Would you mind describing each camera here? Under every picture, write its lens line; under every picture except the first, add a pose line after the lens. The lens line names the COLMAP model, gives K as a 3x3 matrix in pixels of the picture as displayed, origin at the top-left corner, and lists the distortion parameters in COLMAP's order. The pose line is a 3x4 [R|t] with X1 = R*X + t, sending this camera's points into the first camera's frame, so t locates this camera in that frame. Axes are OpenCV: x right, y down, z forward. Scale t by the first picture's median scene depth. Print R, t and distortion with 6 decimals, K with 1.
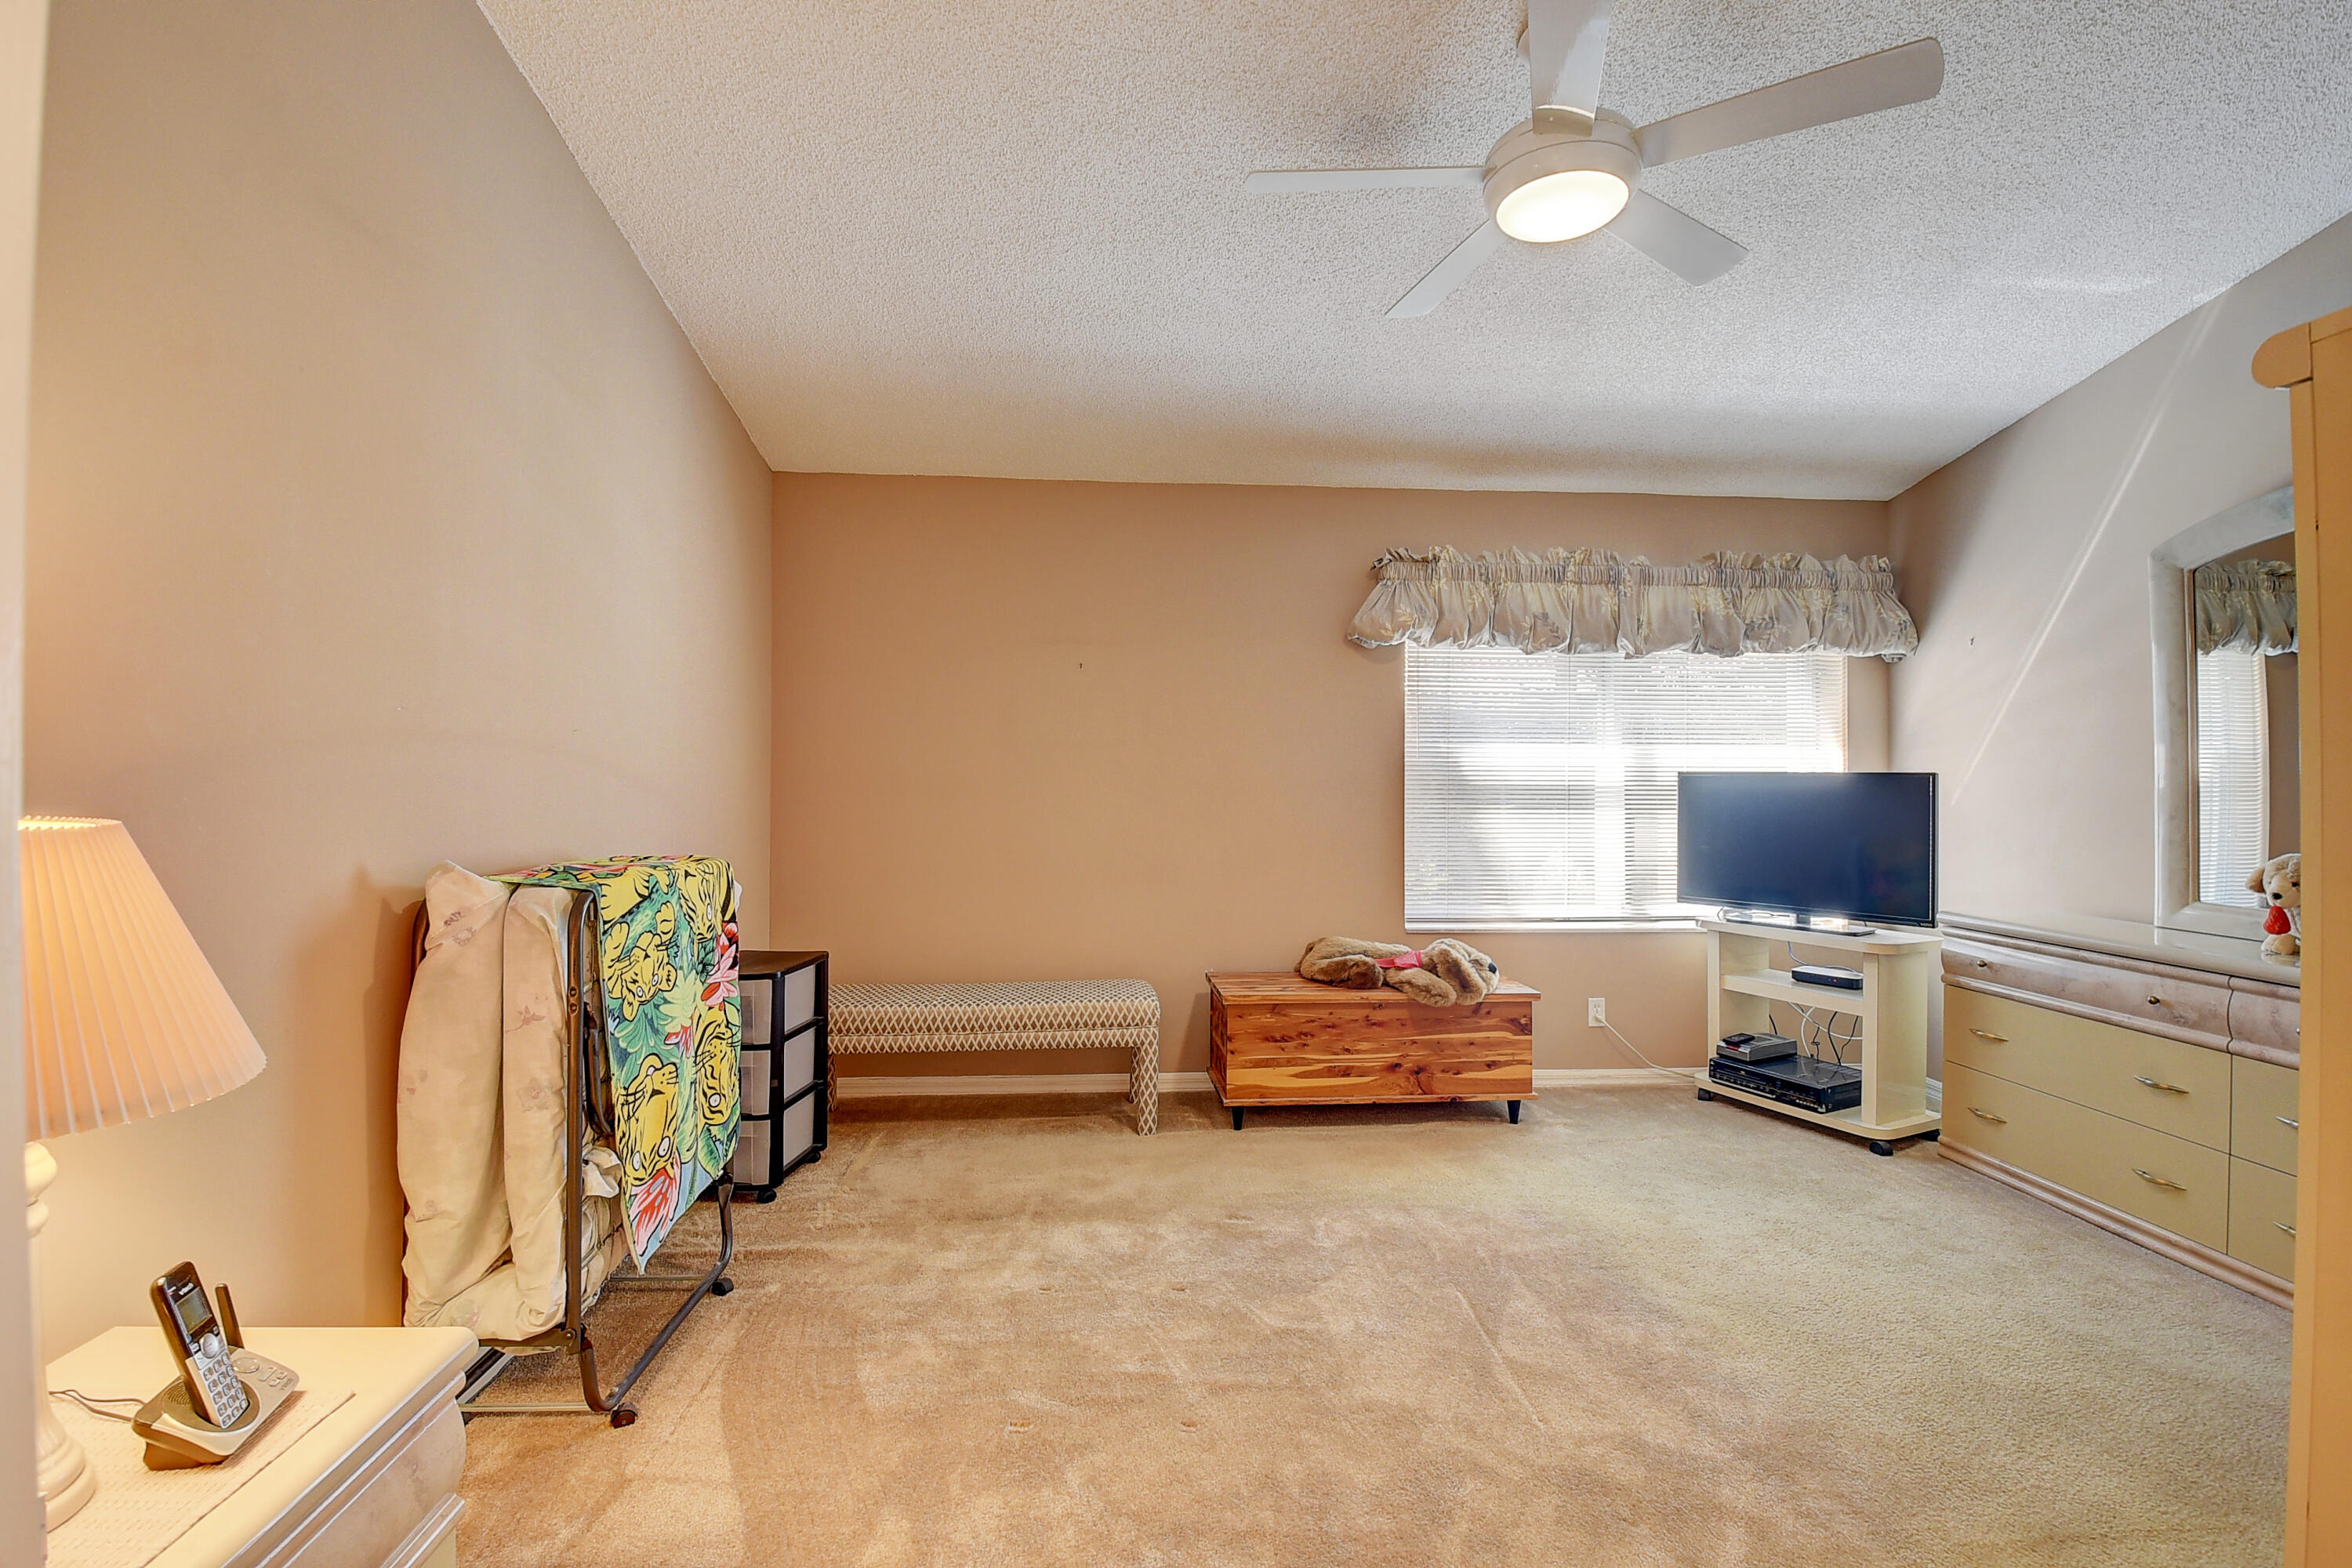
lens RADIAL K [[1032.6, 0, 1168.3], [0, 1032.6, 761.5], [0, 0, 1]] dist [0.011689, -0.023608]
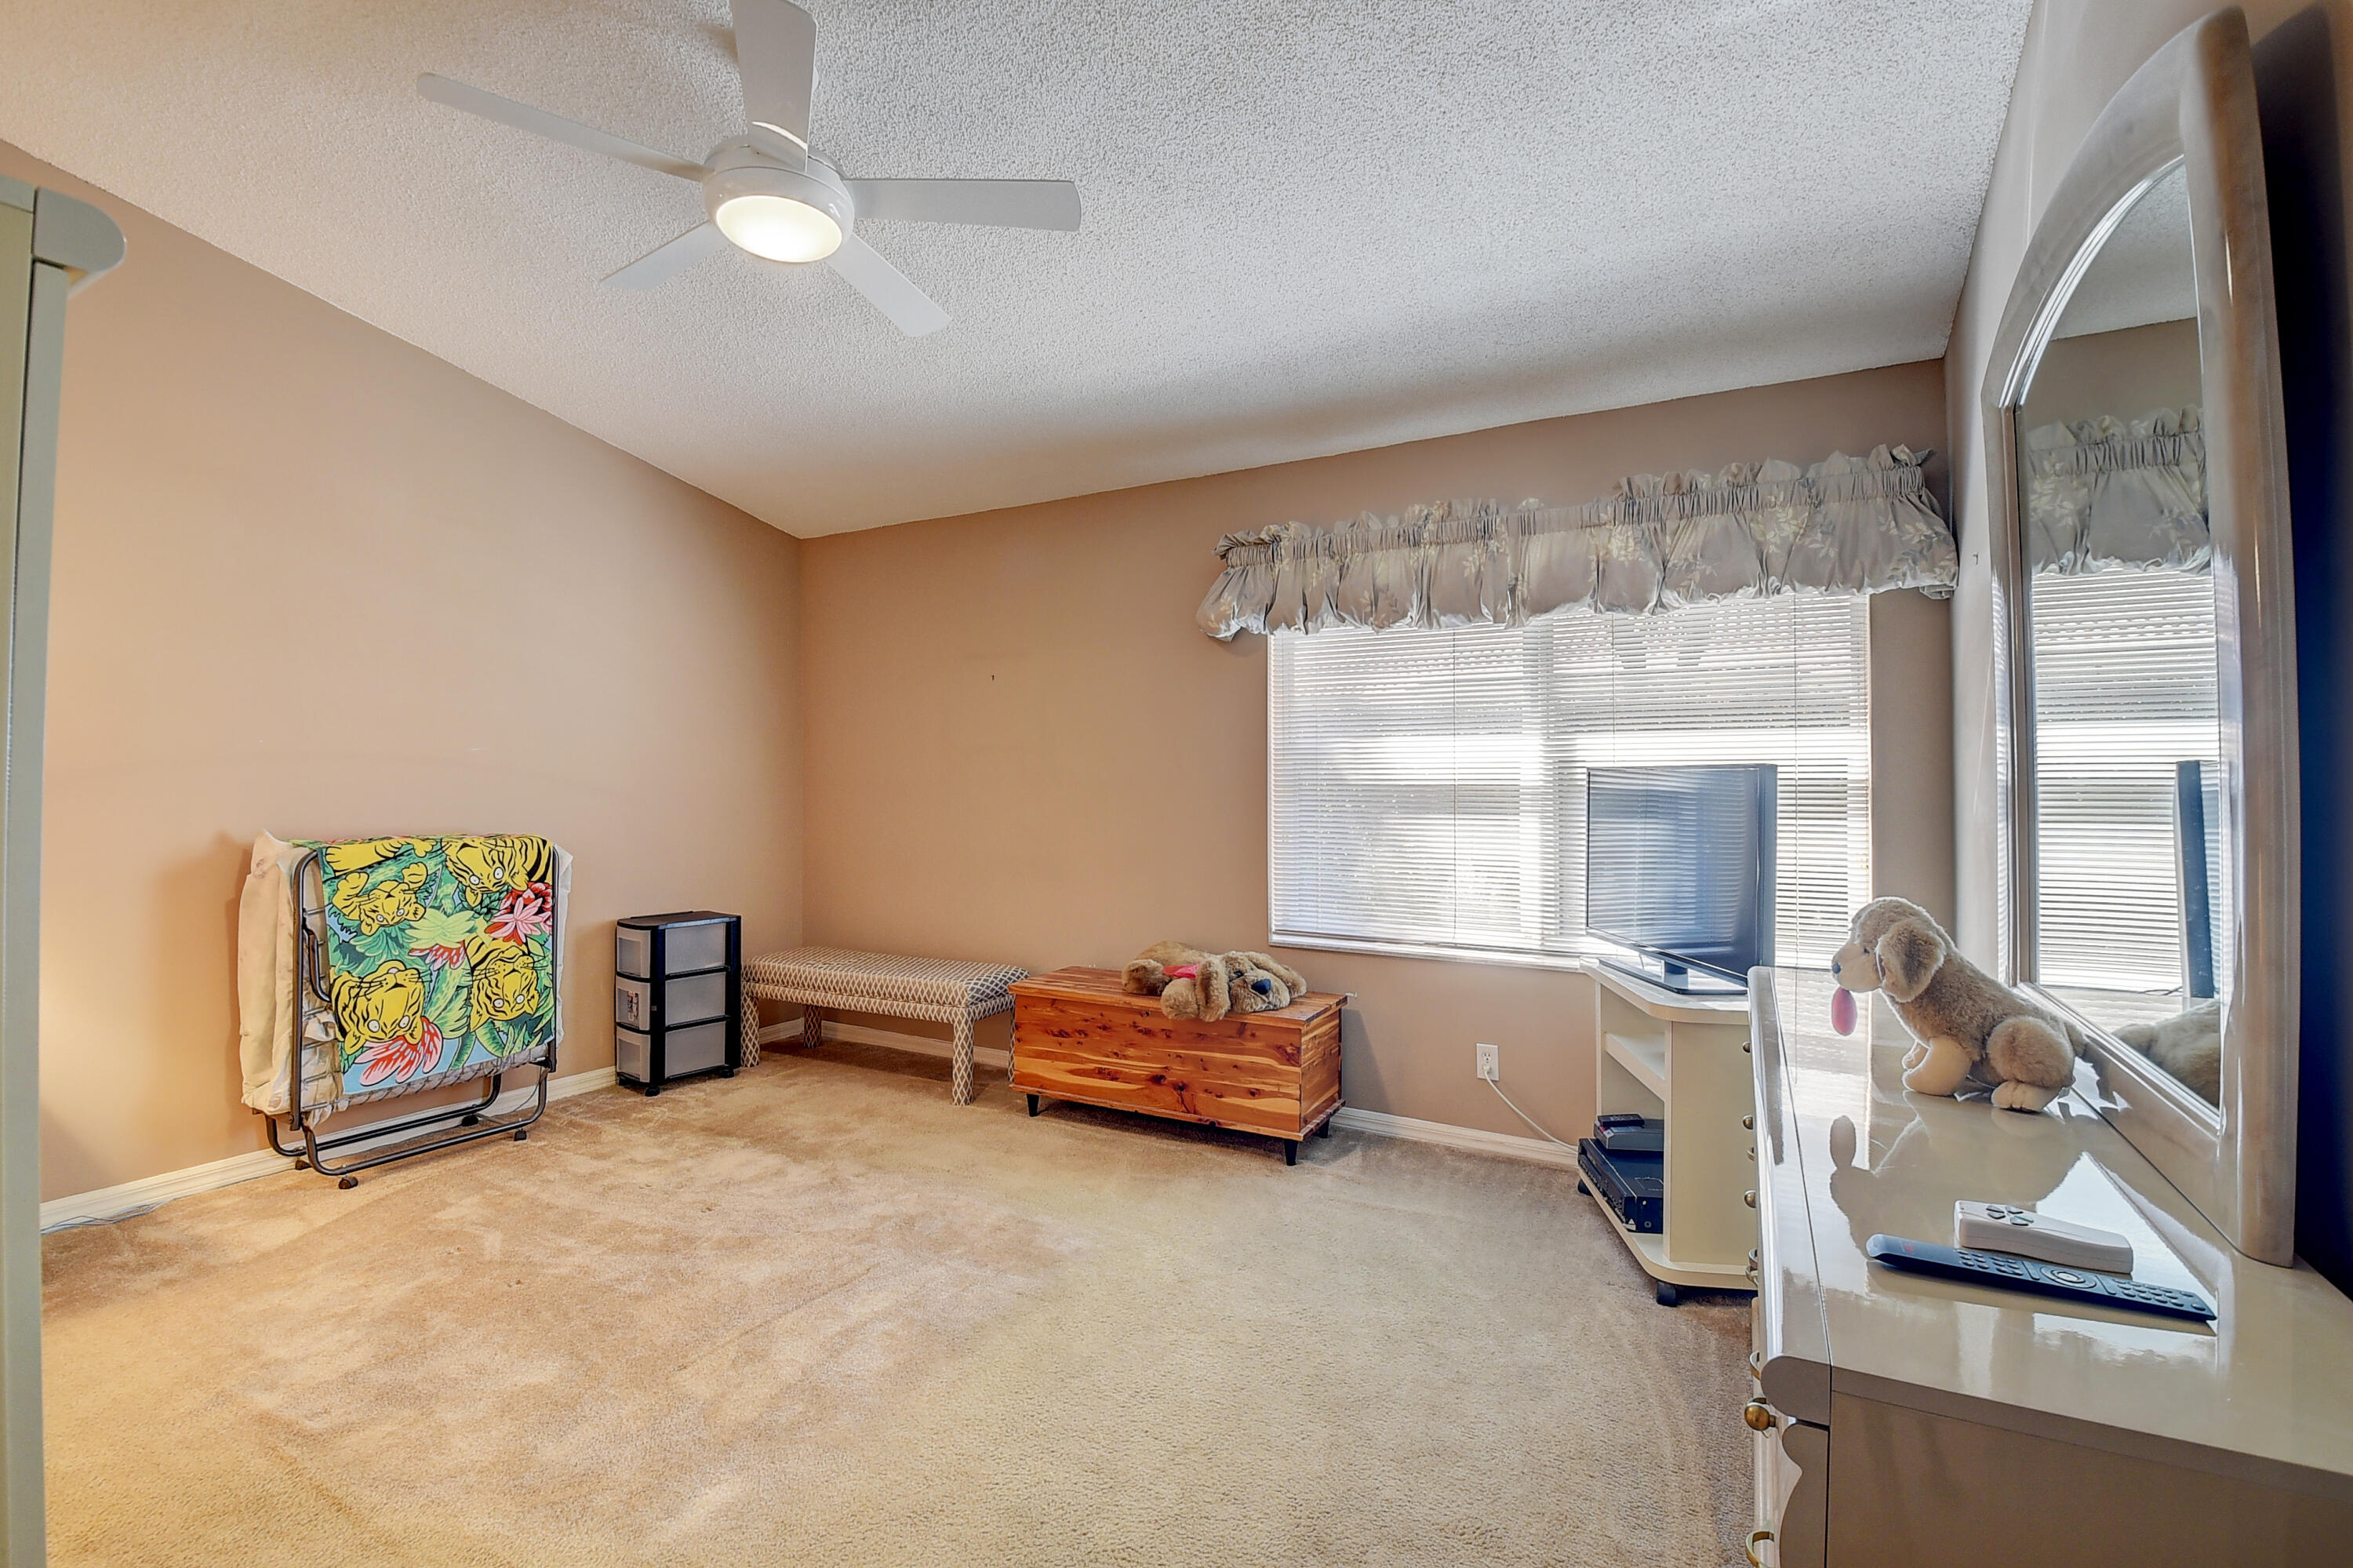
lens RADIAL K [[1028.6, 0, 1177.7], [0, 1028.6, 758.9], [0, 0, 1]] dist [0.019116, -0.035848]
pose [[0.836453, -0.017781, -0.547751, 0.761823], [0.013425, 0.999838, -0.011956, 0.010217], [0.547875, 0.002647, 0.836556, 0.208056]]
